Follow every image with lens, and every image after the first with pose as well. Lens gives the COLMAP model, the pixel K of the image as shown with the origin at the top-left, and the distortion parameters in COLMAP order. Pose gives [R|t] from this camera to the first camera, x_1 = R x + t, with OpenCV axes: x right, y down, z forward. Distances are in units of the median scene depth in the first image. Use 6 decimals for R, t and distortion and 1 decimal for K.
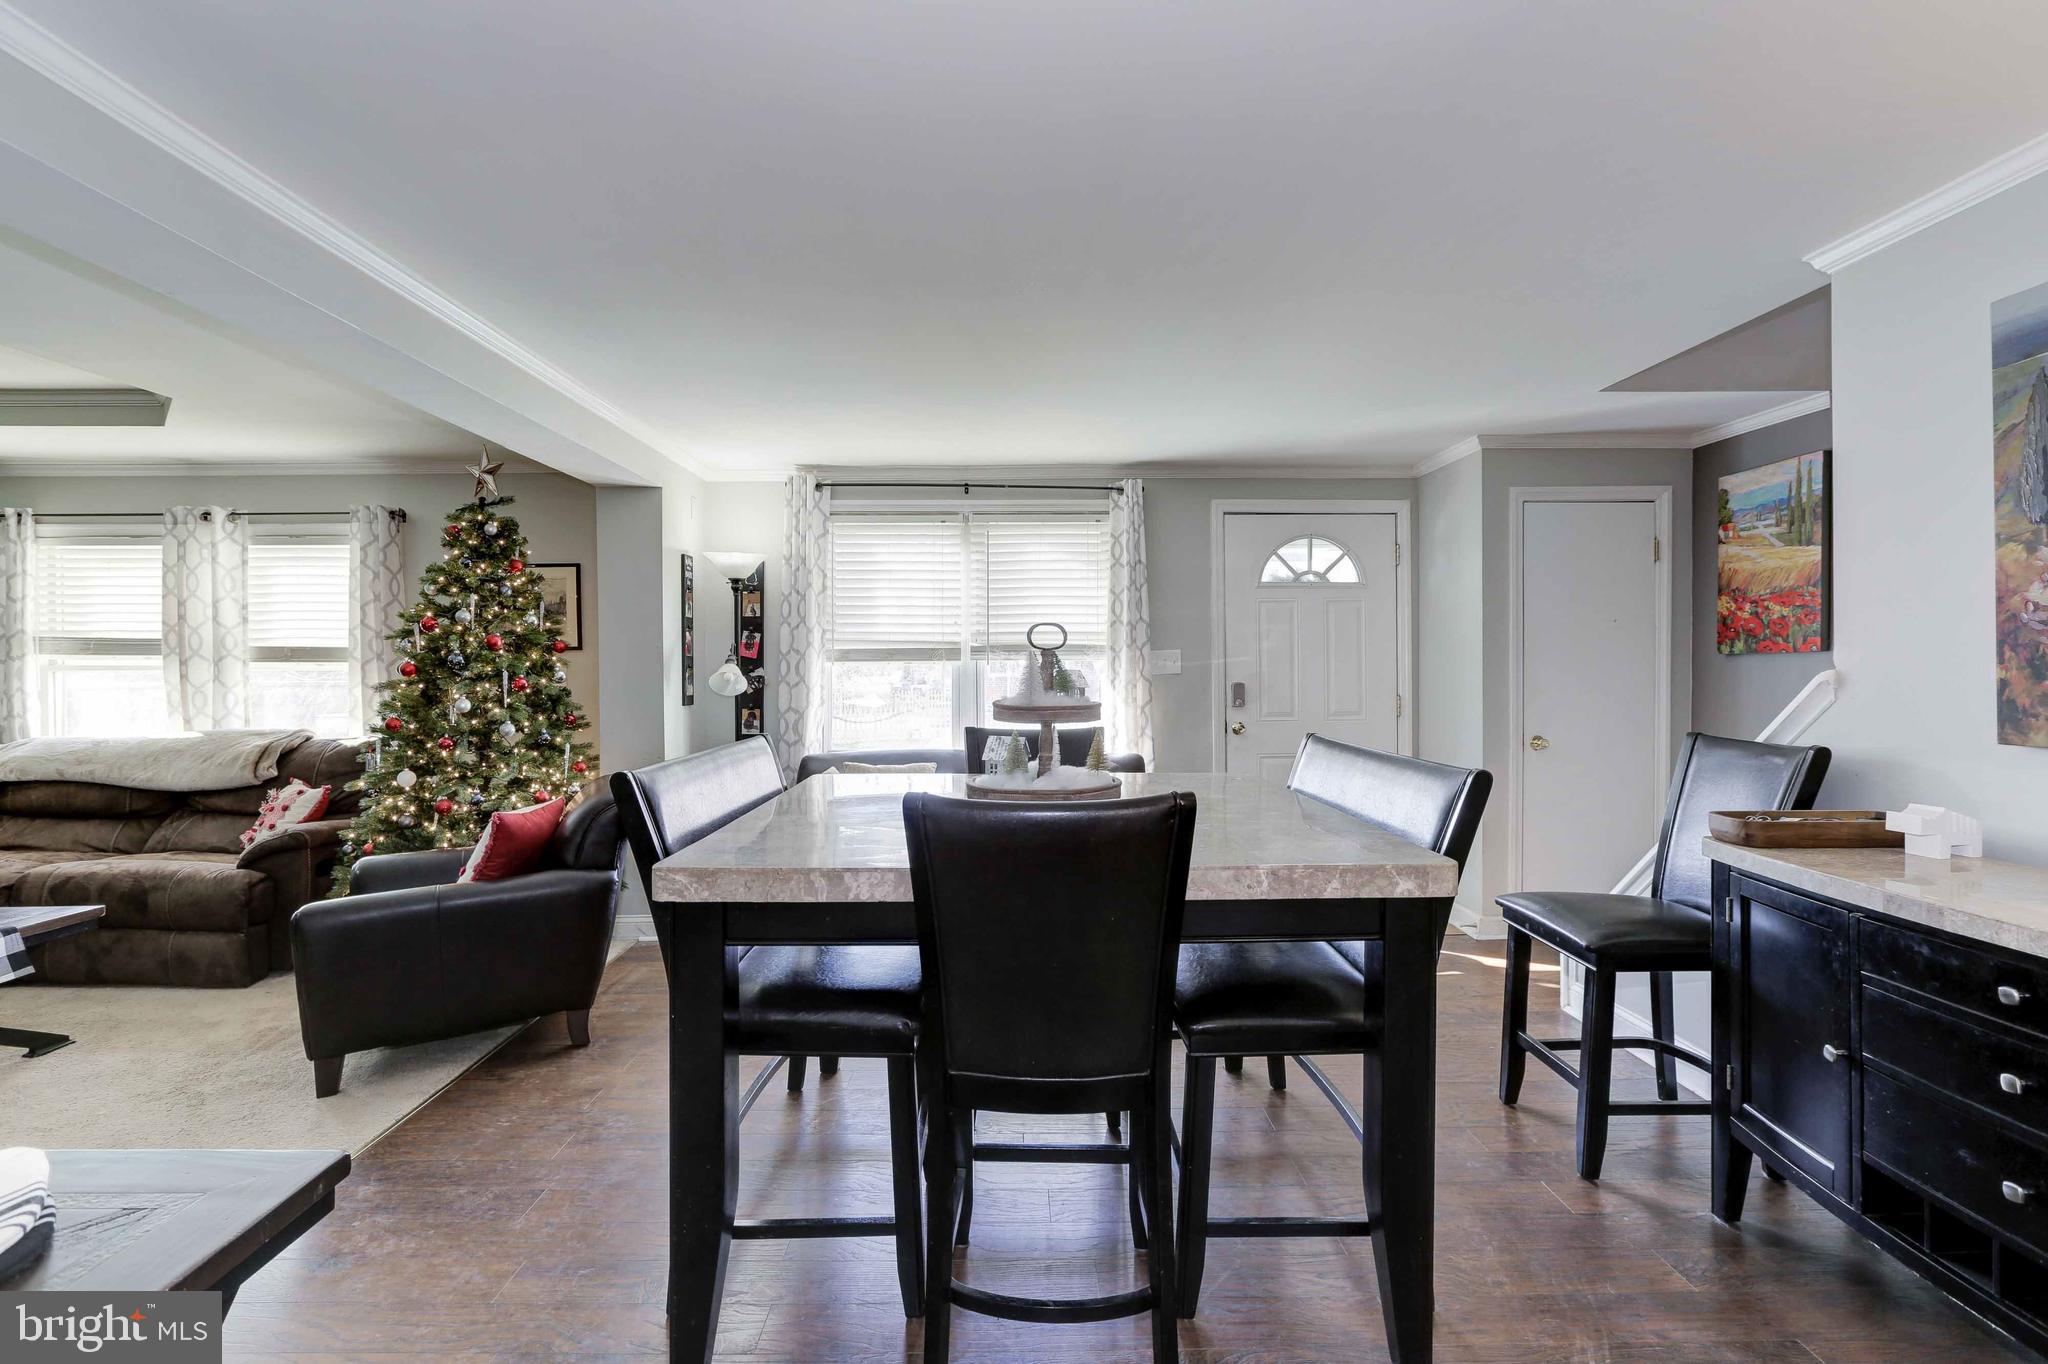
lens RADIAL K [[949.1, 0, 1028.2], [0, 949.1, 669.9], [0, 0, 1]] dist [-0.030785, 0.016631]
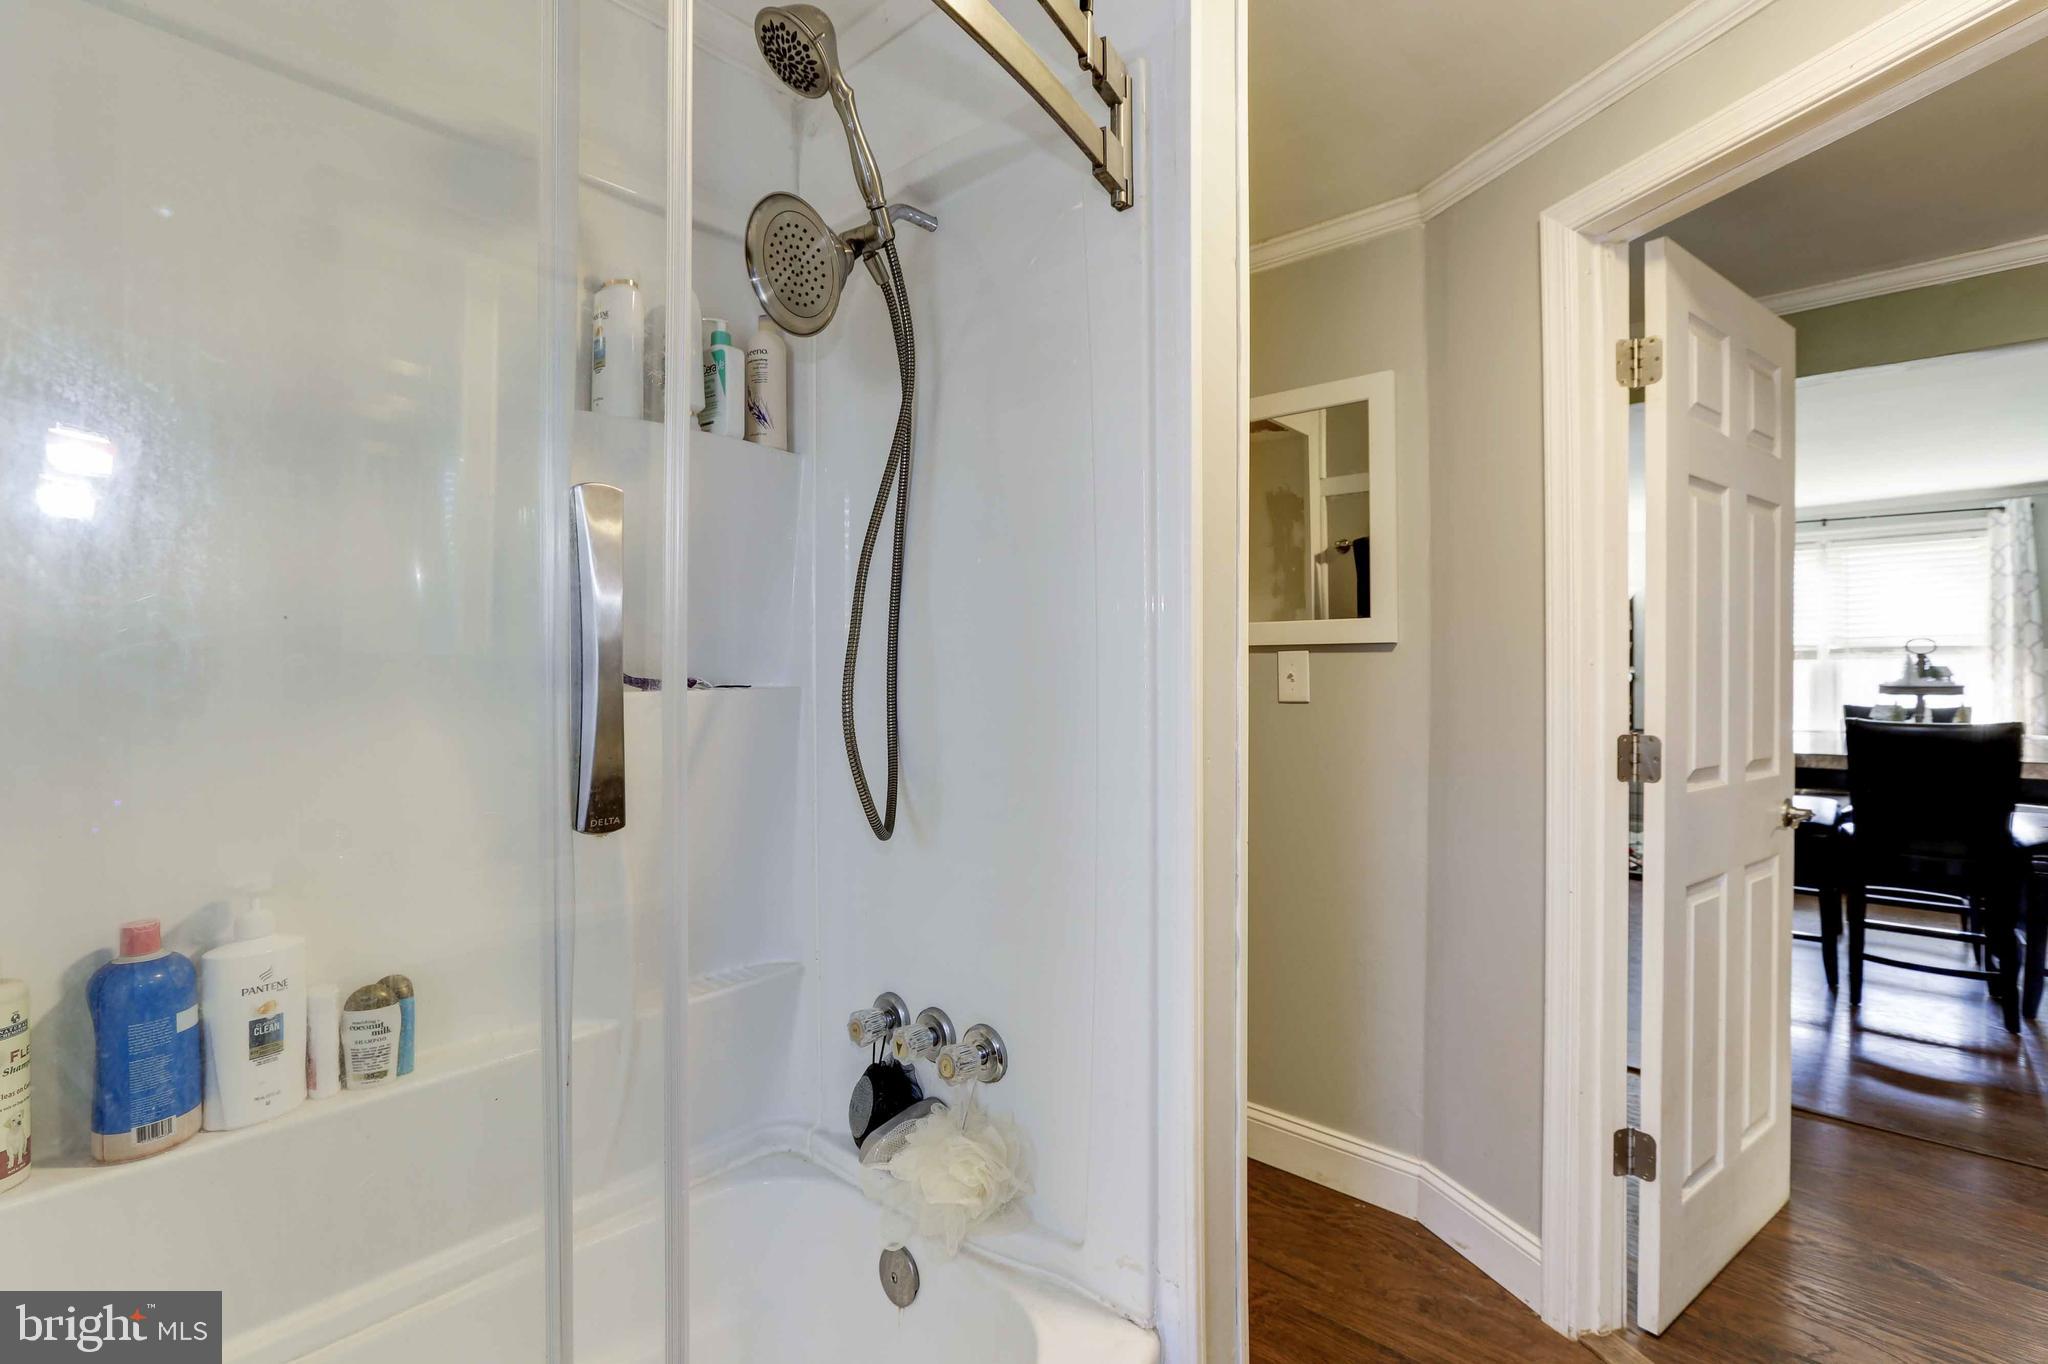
lens RADIAL K [[949.1, 0, 1019.6], [0, 949.1, 656.5], [0, 0, 1]] dist [-0.030785, 0.016631]
pose [[0.740920, -0.009528, -0.671526, -0.023935], [0.000371, 0.999905, -0.013777, 0.002552], [0.671593, 0.009959, 0.740853, -0.641446]]
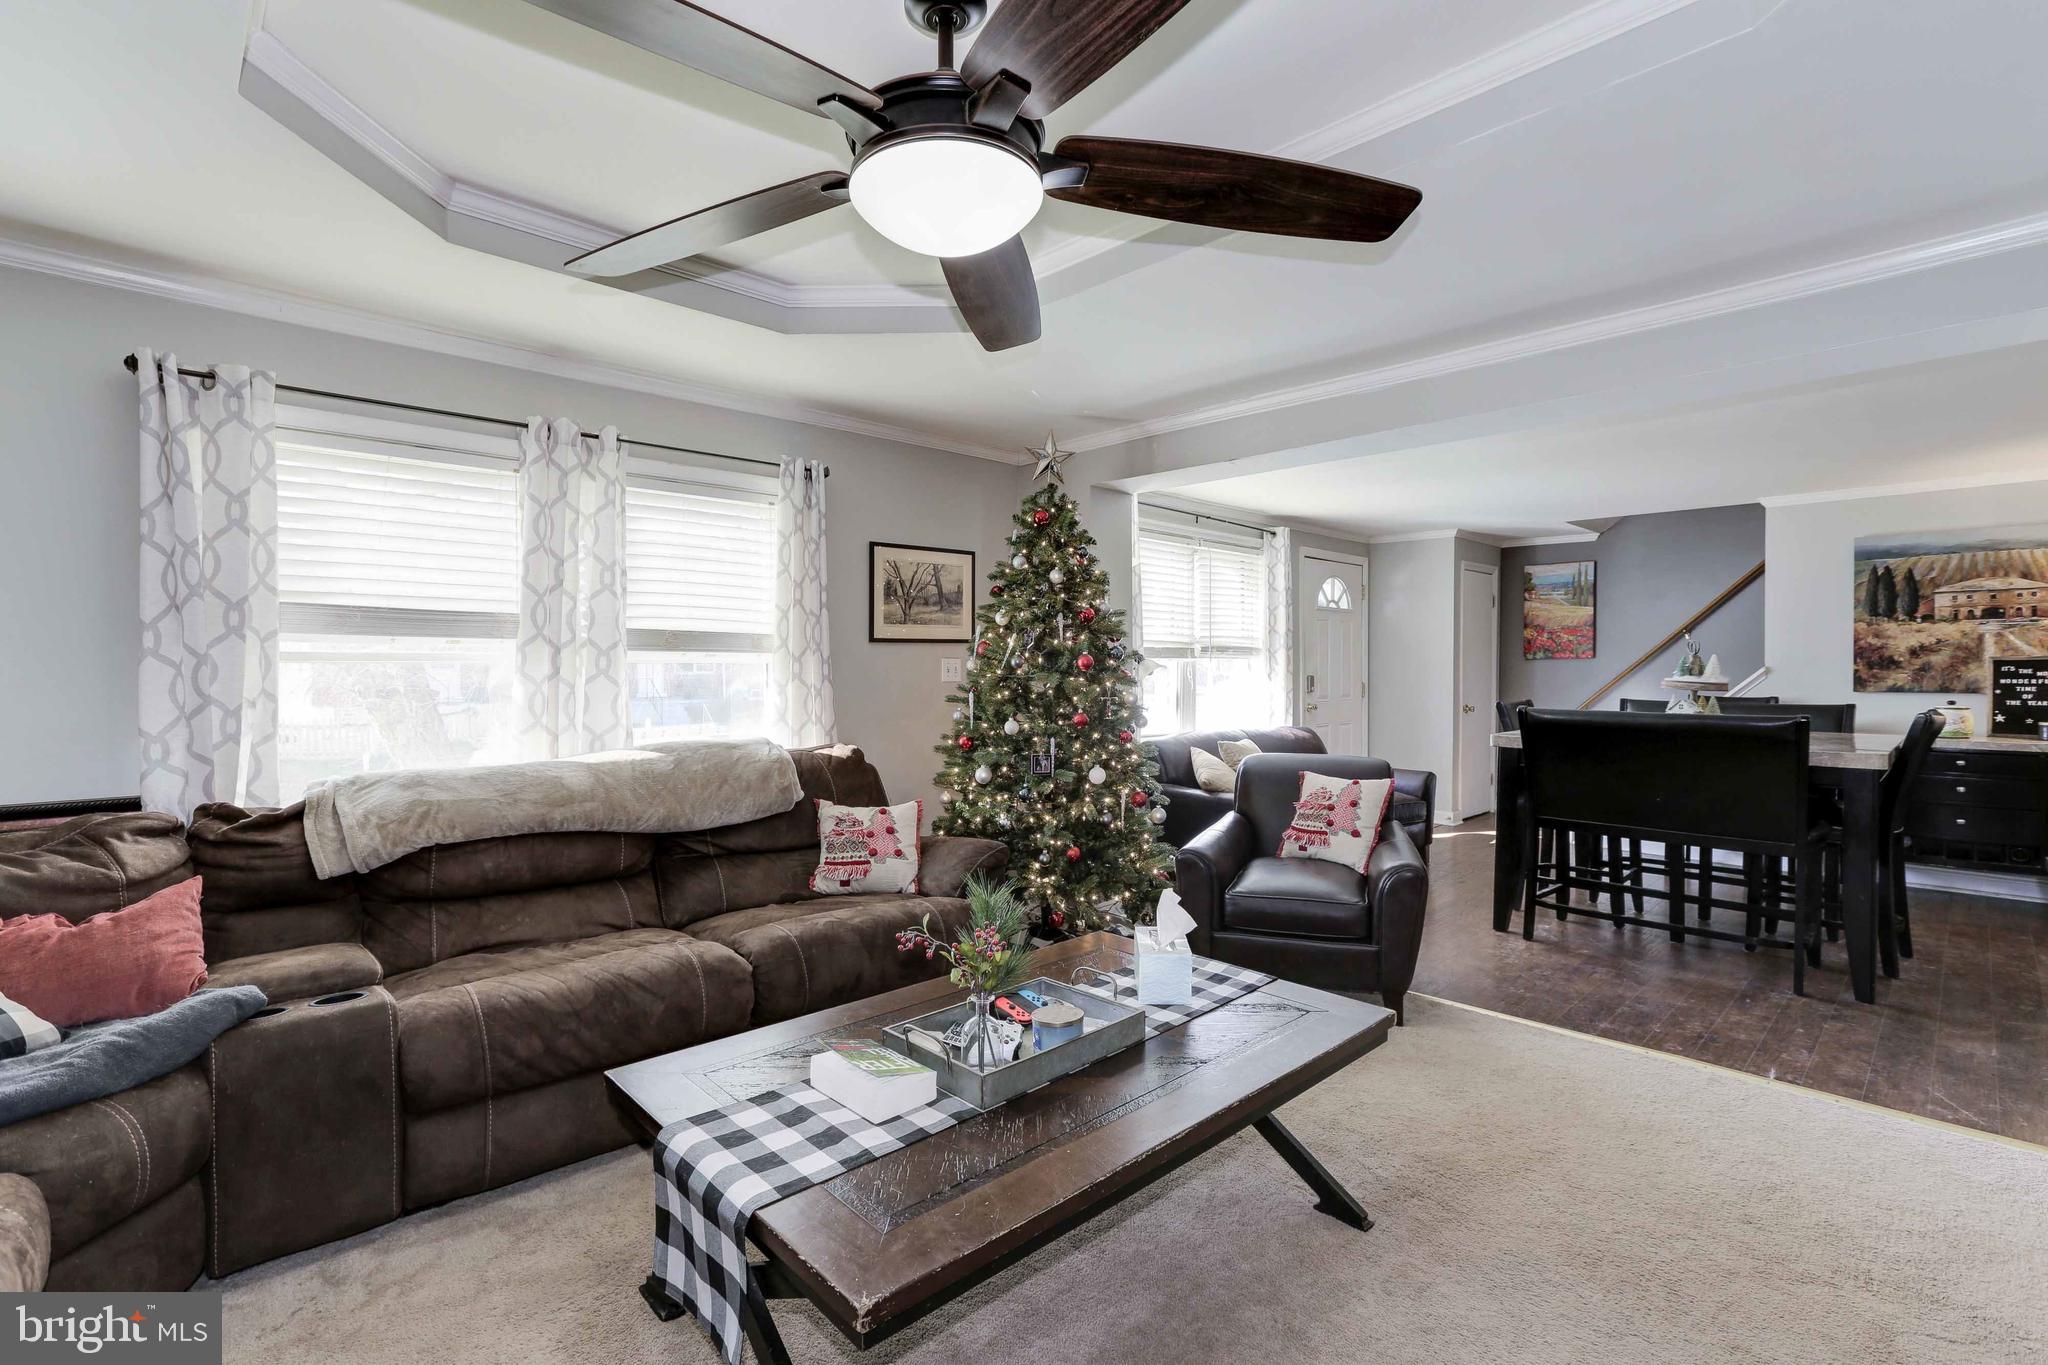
lens RADIAL K [[949.1, 0, 1016.9], [0, 949.1, 679.2], [0, 0, 1]] dist [-0.030785, 0.016631]
pose [[0.721408, -0.005778, 0.692487, -1.130349], [-0.001090, 0.999954, 0.009479, 0.006293], [-0.692510, -0.007593, 0.721368, 0.283394]]
